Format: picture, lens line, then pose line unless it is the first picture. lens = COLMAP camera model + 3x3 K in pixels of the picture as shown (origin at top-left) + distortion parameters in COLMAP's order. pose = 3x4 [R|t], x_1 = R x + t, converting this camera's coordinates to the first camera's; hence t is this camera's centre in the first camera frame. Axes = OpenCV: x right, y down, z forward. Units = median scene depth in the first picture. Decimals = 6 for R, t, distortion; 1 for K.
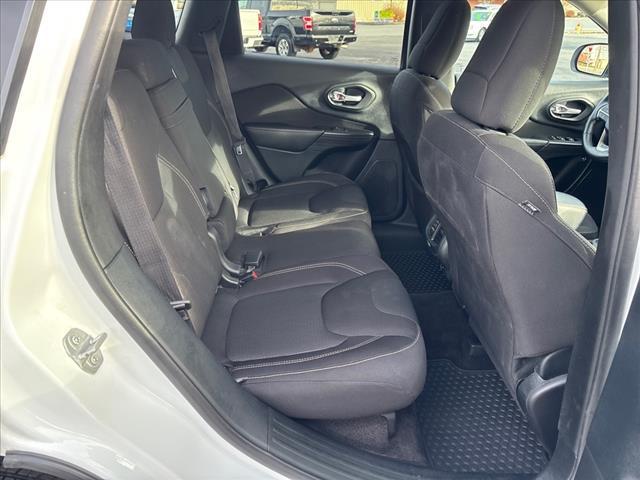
lens RADIAL K [[484.3, 0, 318.3], [0, 484.3, 244.5], [0, 0, 1]] dist [0.020408, -0.037769]
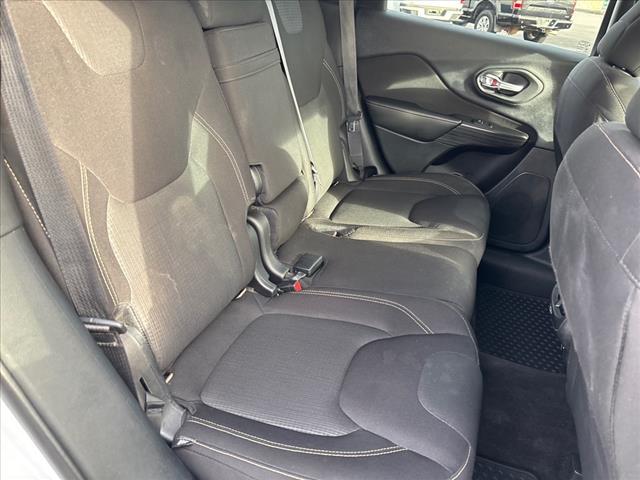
lens RADIAL K [[484.3, 0, 316.7], [0, 484.3, 235.2], [0, 0, 1]] dist [0.020408, -0.037769]
pose [[0.920507, 0.251072, -0.299383, 0.080390], [-0.241155, 0.967939, 0.070270, -0.057652], [0.307427, 0.007514, 0.951542, 0.190002]]
